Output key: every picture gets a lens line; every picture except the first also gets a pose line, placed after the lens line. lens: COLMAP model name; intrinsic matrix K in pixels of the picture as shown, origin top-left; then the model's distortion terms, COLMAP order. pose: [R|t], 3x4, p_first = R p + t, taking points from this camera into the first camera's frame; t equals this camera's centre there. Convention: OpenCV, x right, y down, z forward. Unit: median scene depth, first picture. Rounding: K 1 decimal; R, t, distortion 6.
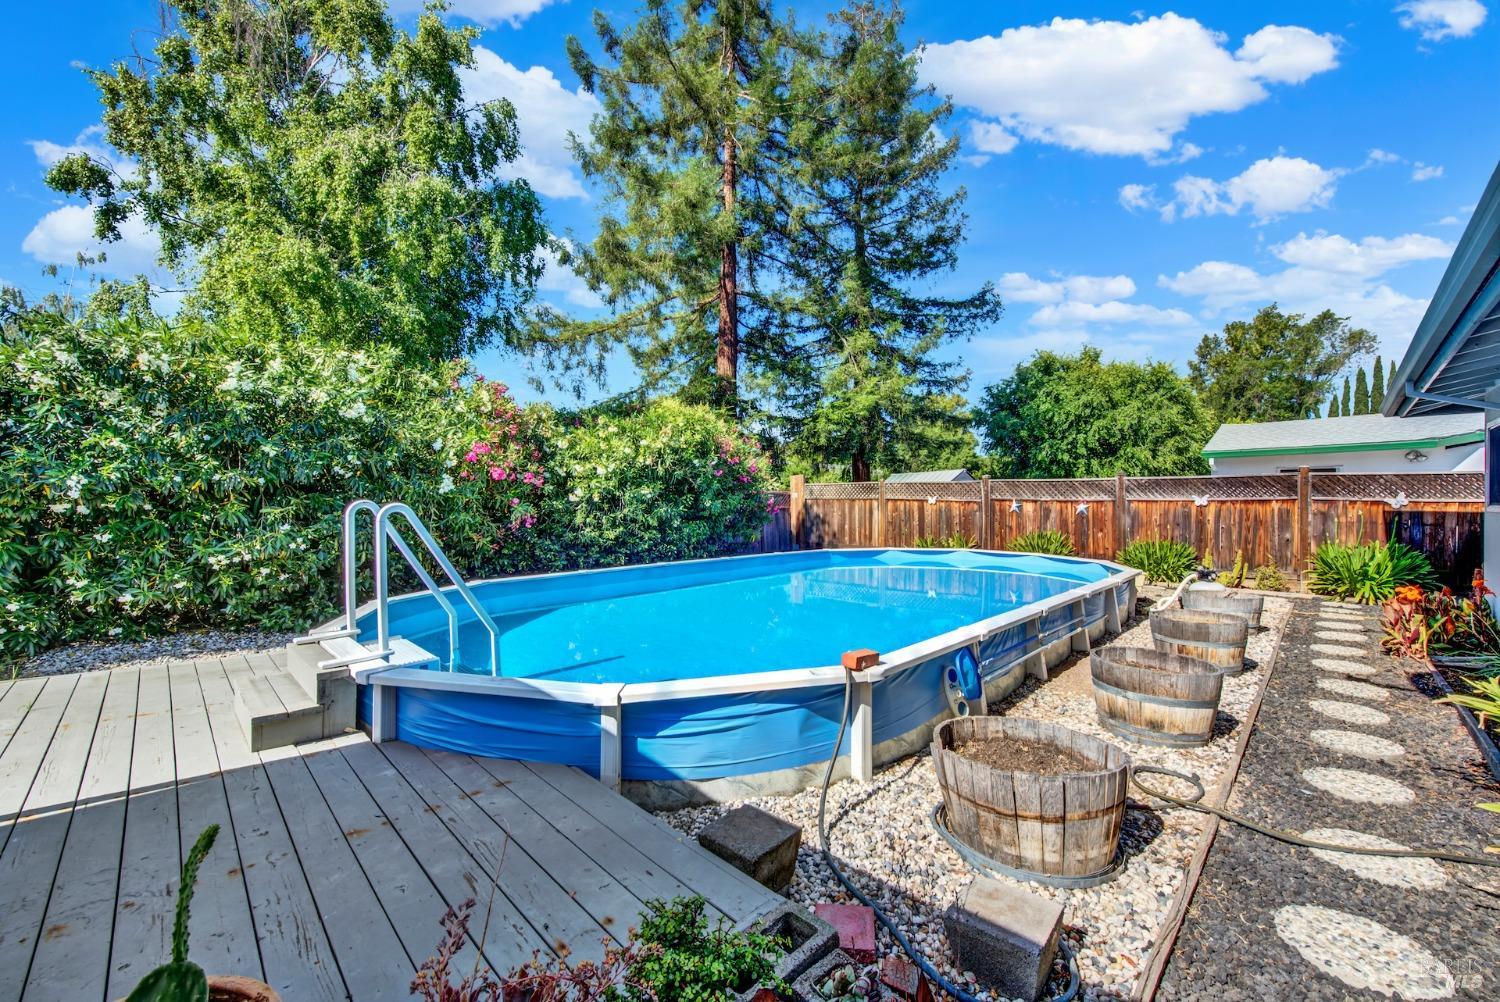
lens RADIAL K [[599.7, 0, 753.4], [0, 599.7, 499.6], [0, 0, 1]] dist [0.008450, -0.004104]
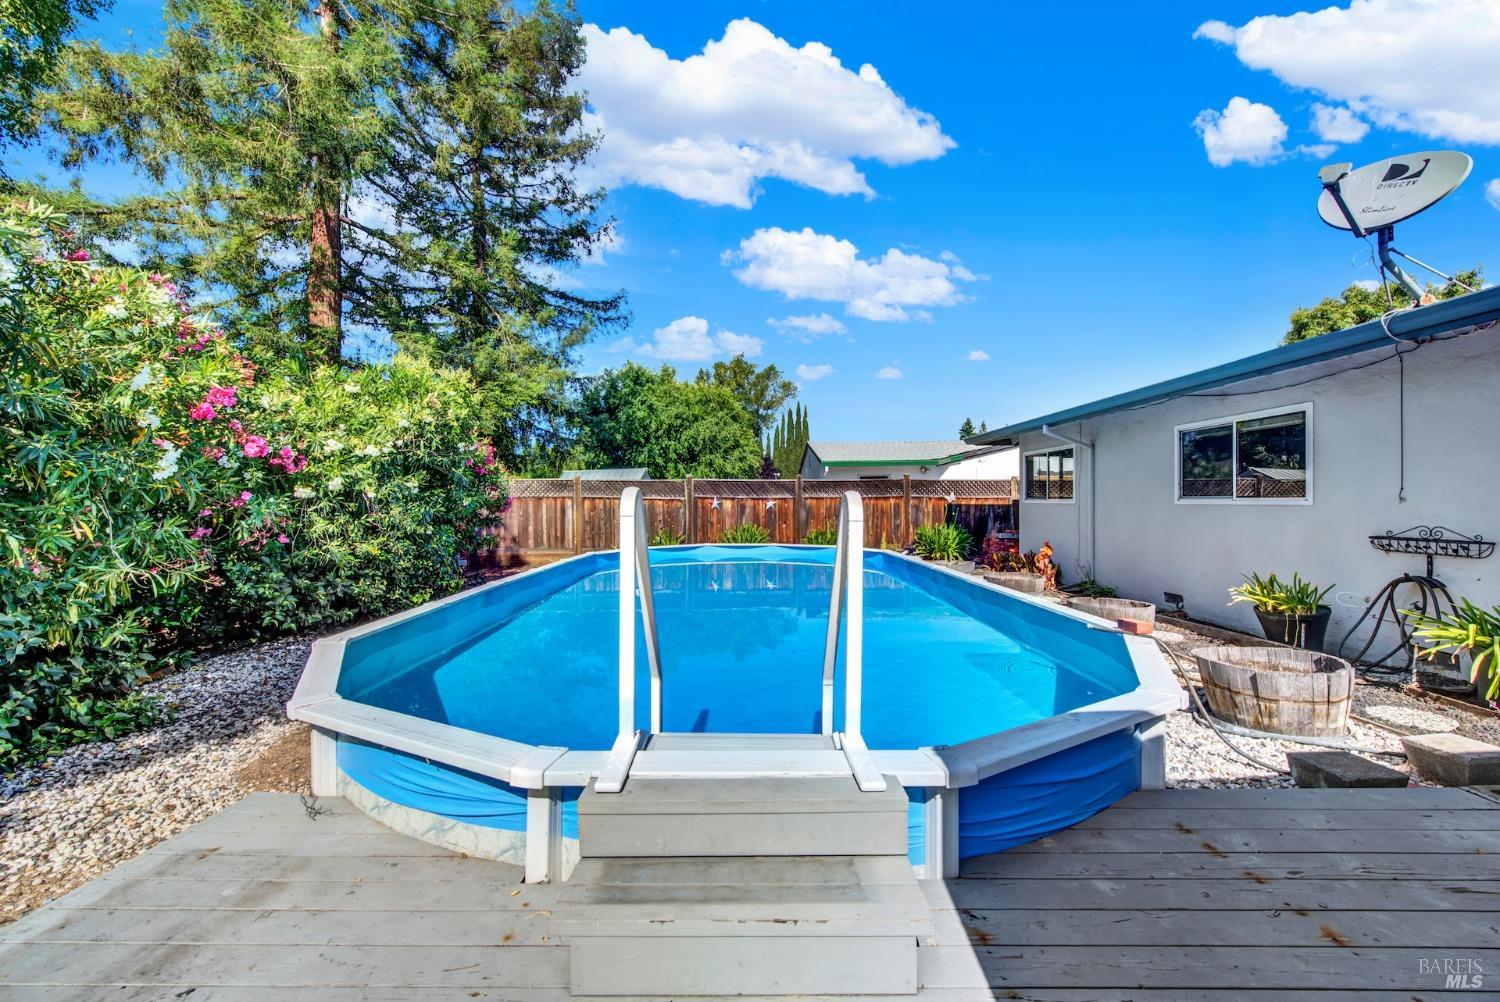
lens RADIAL K [[599.7, 0, 753.4], [0, 599.7, 499.6], [0, 0, 1]] dist [0.008450, -0.004104]
pose [[0.710719, -0.002256, 0.703472, -0.289390], [0.002963, 0.999996, 0.000214, 0.004072], [-0.703469, 0.001933, 0.710723, 0.169375]]
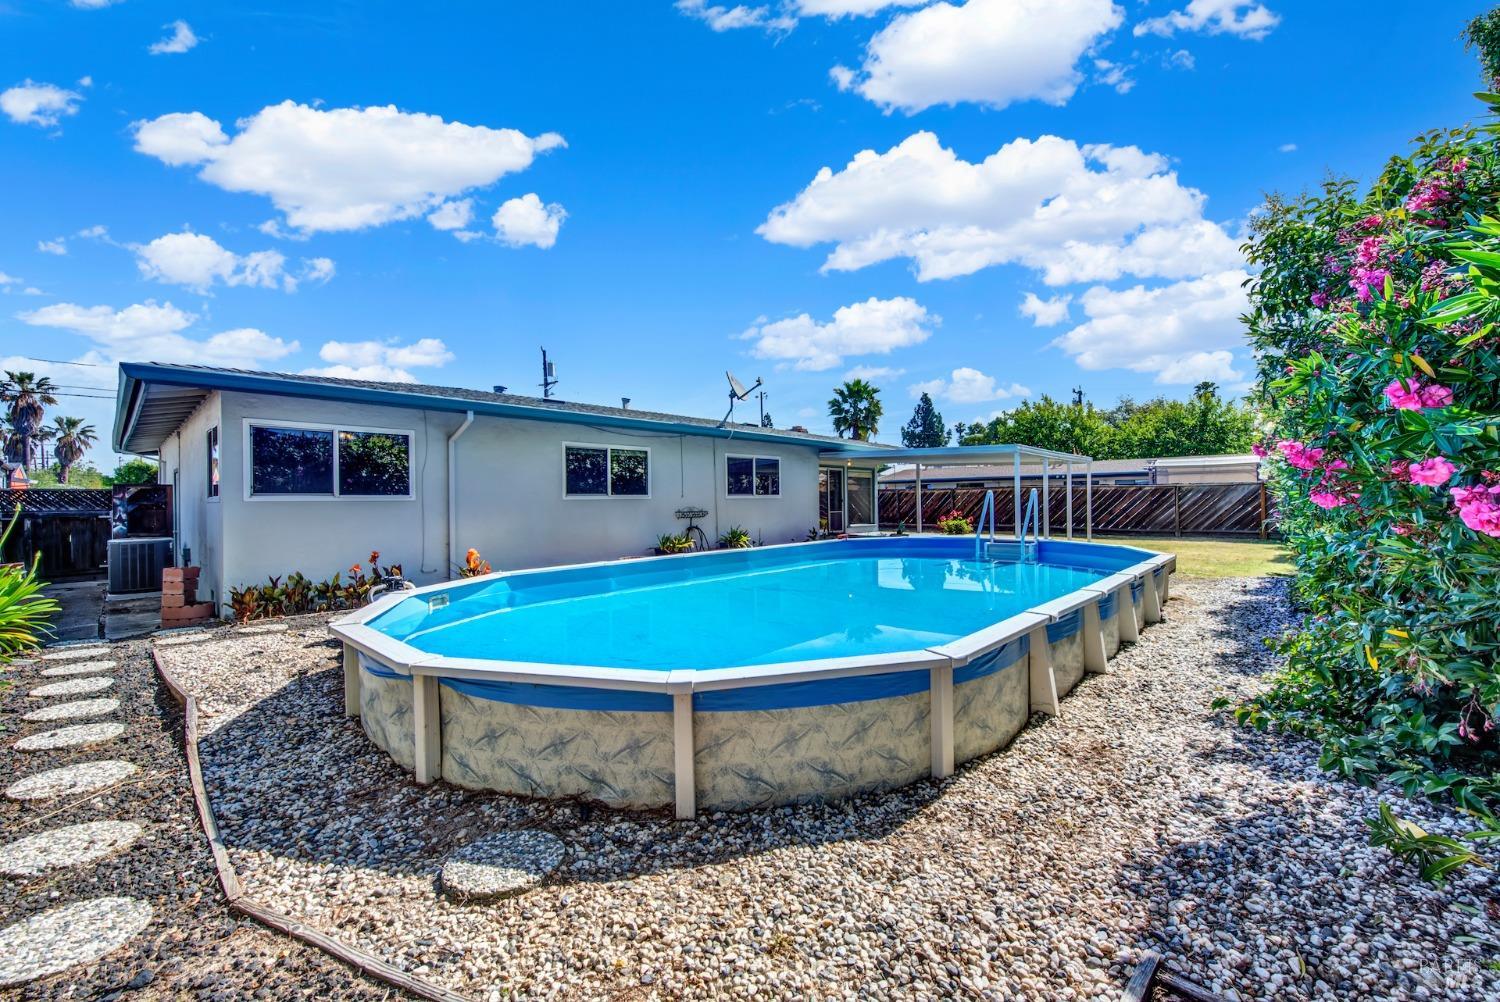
lens RADIAL K [[599.7, 0, 753.4], [0, 599.7, 499.6], [0, 0, 1]] dist [0.008450, -0.004104]
pose [[-0.999785, 0.007265, -0.019413, 0.184890], [0.007321, 0.999969, -0.002833, 0.014097], [0.019392, -0.002975, -0.999808, 1.091151]]
